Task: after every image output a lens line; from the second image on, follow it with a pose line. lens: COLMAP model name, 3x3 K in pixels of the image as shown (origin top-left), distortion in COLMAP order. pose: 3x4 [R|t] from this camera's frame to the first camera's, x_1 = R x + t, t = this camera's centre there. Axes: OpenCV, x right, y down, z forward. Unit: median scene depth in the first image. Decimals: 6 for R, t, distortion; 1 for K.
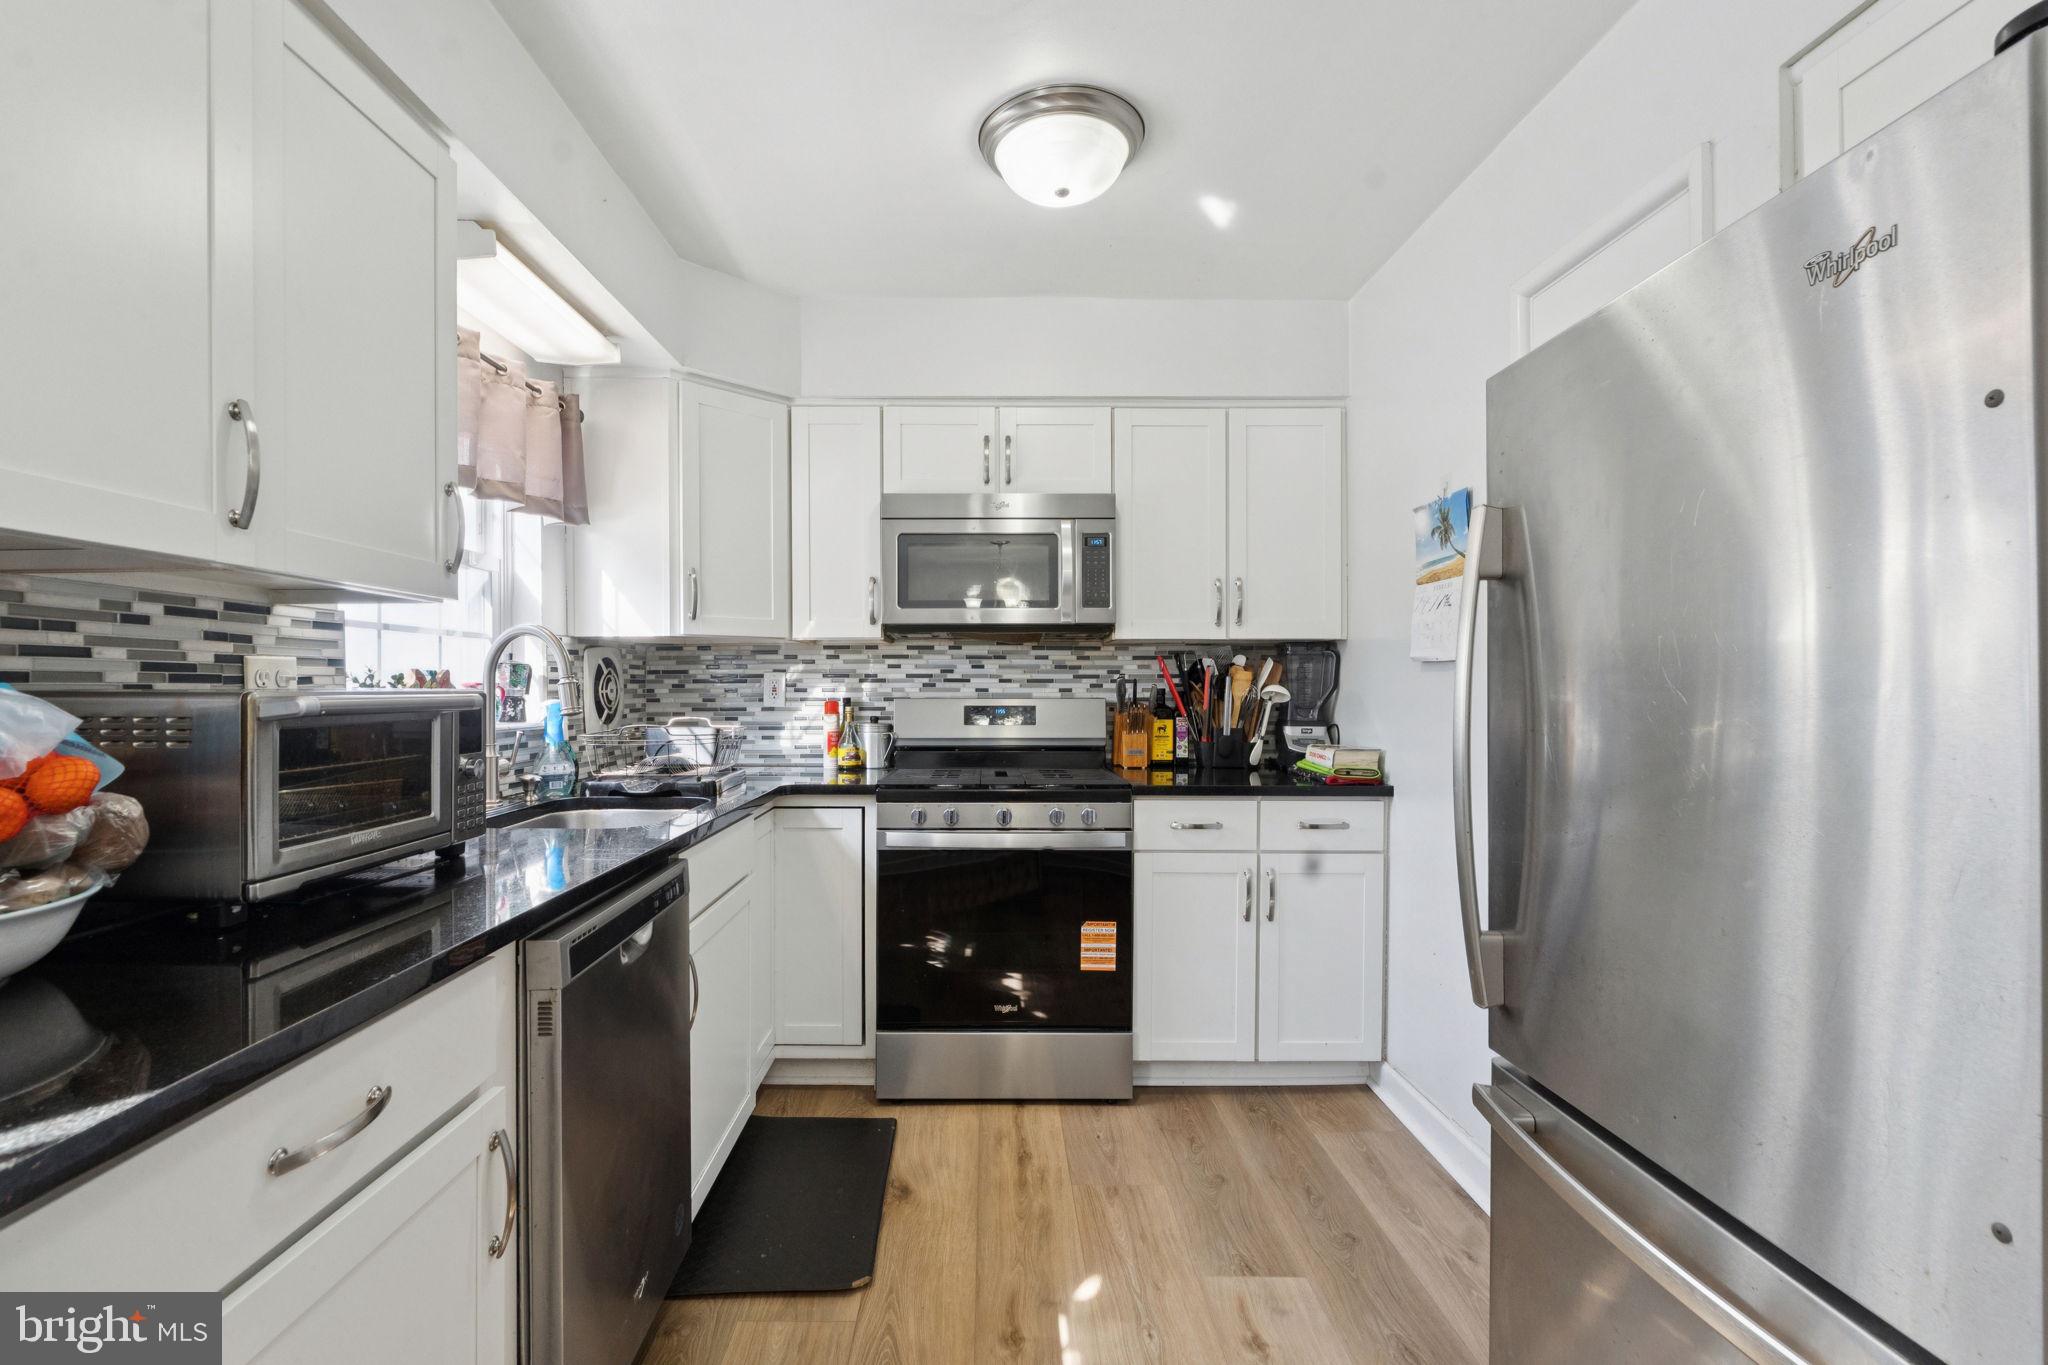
lens RADIAL K [[988.0, 0, 1024.0], [0, 988.0, 682.5], [0, 0, 1]] dist [-0.004406, 0.000192]
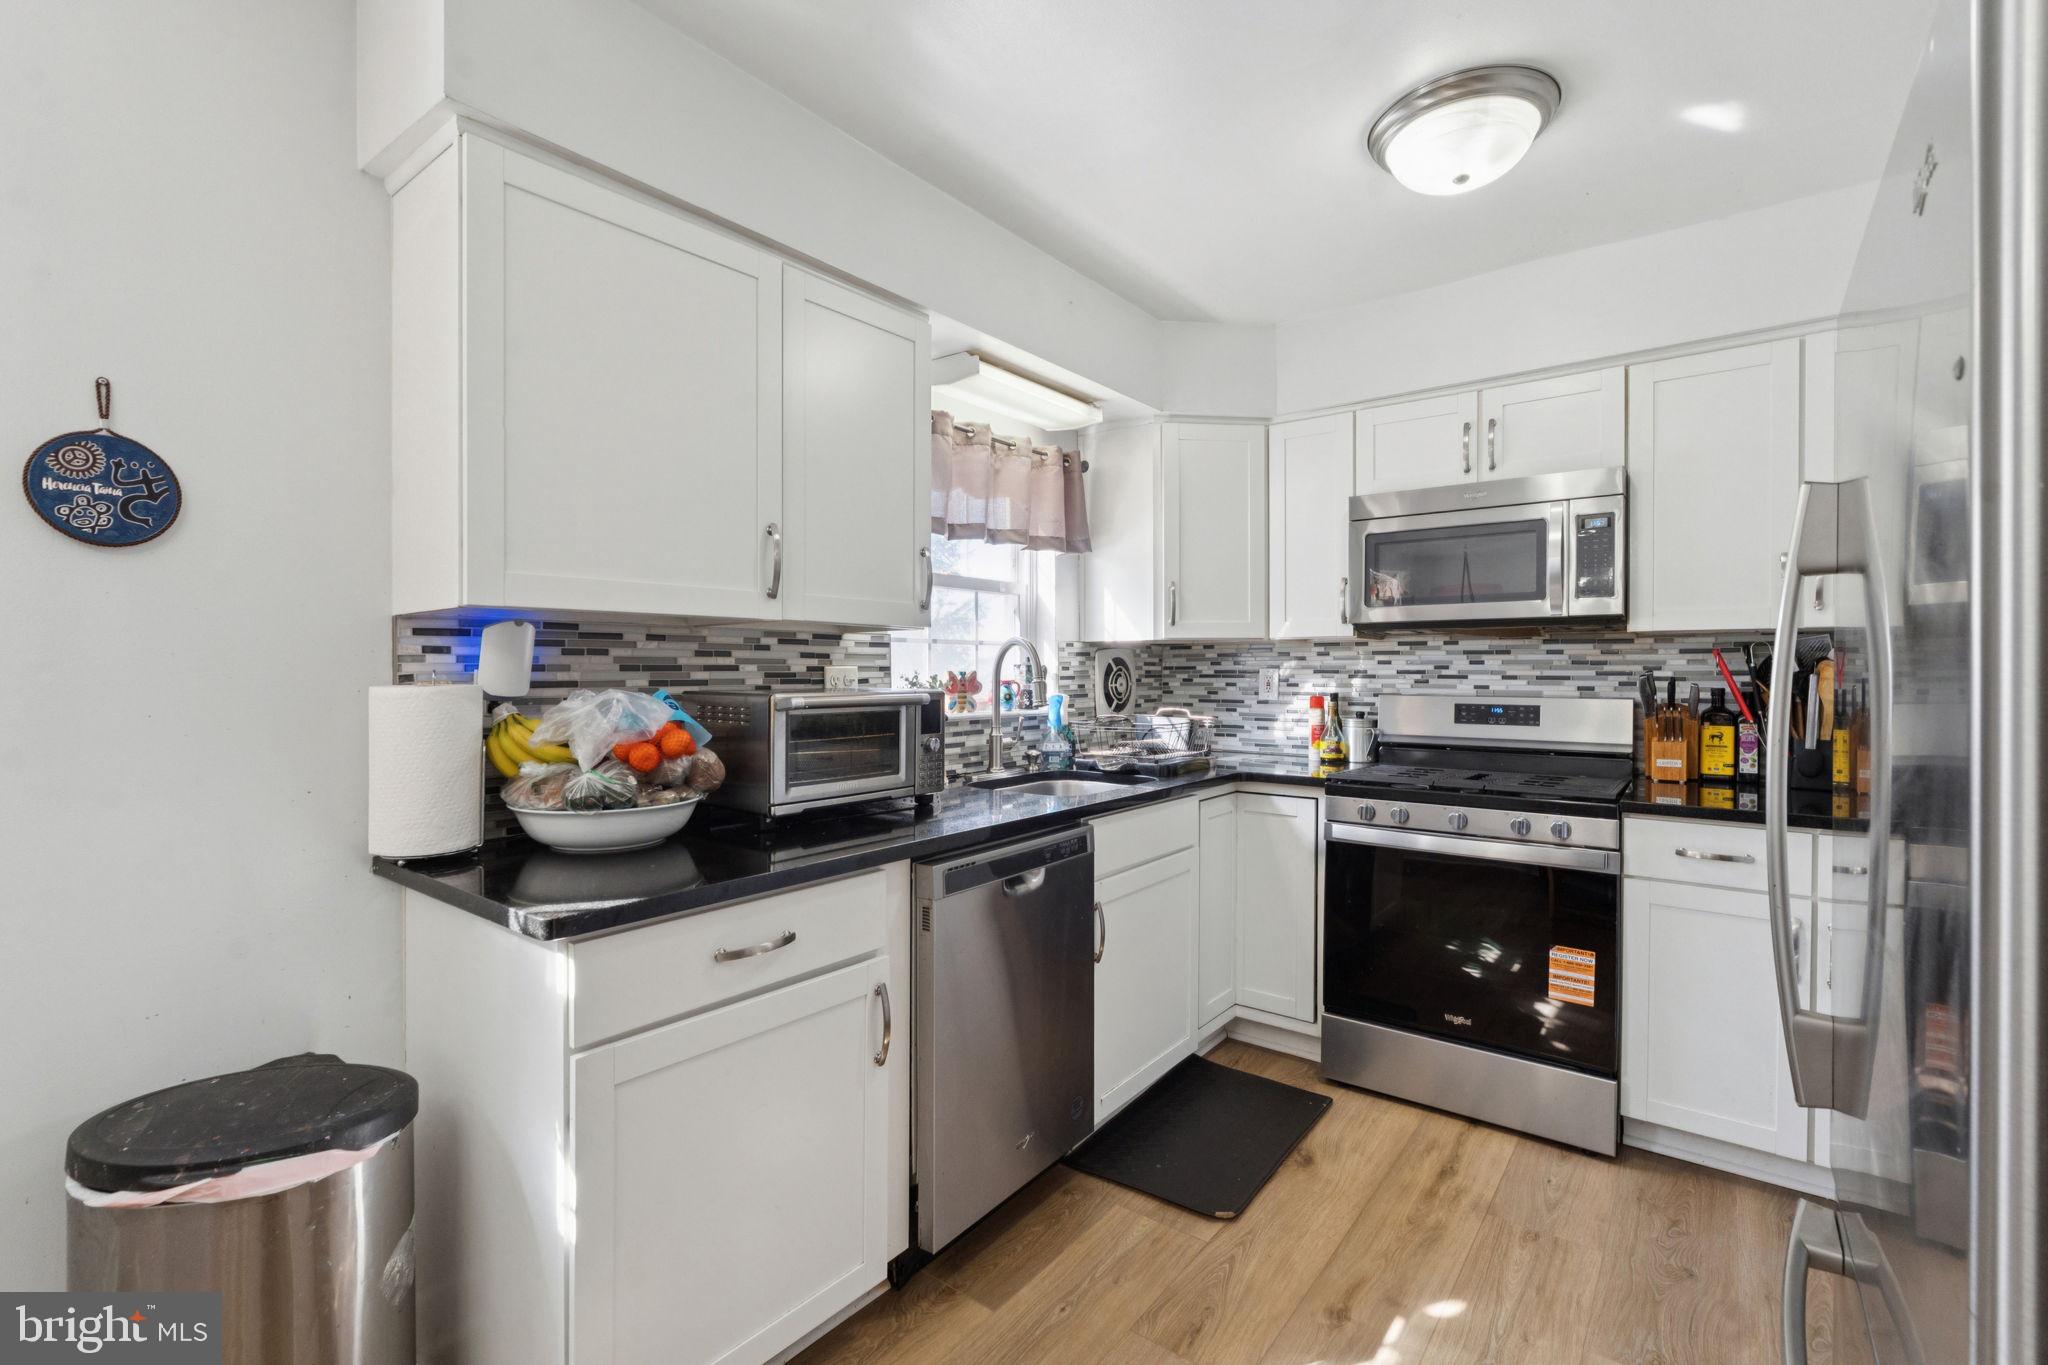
lens RADIAL K [[966.1, 0, 988.6], [0, 966.1, 665.7], [0, 0, 1]] dist [-0.000203, 0.000051]
pose [[0.766761, -0.000265, -0.641933, 0.212193], [0.000198, 1.000000, -0.000176, -0.014369], [0.641933, 0.000008, 0.766761, -0.016211]]
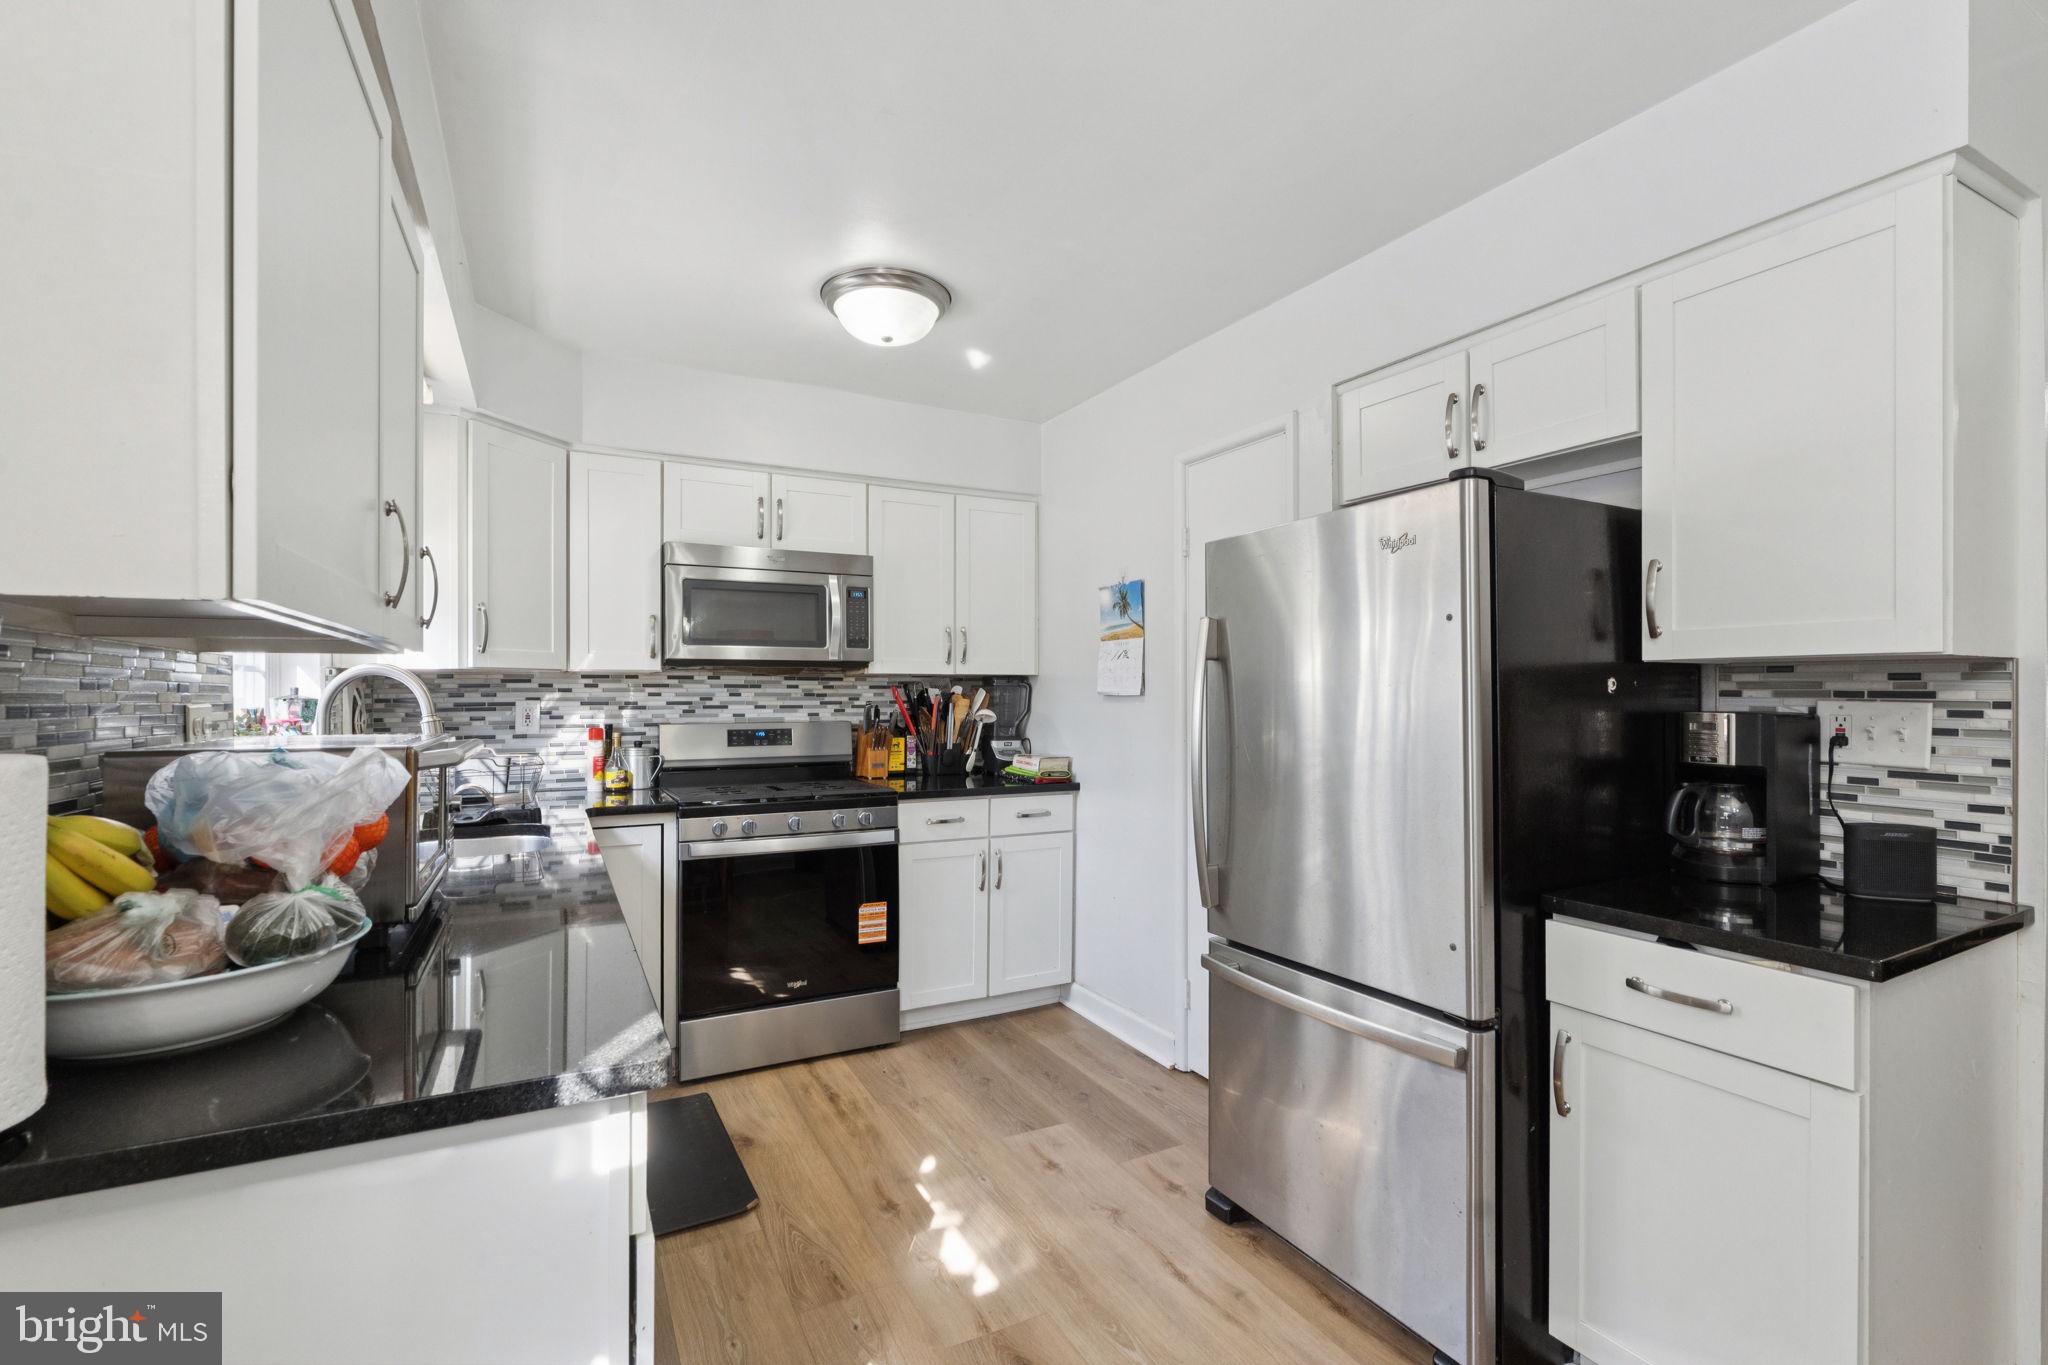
lens RADIAL K [[924.4, 0, 1109.9], [0, 924.4, 681.0], [0, 0, 1]] dist [-0.001089, 0.000002]
pose [[0.867921, 0.007891, 0.496640, -0.223399], [-0.001629, 0.999914, -0.013042, -0.020689], [-0.496700, 0.010510, 0.867859, -0.146809]]
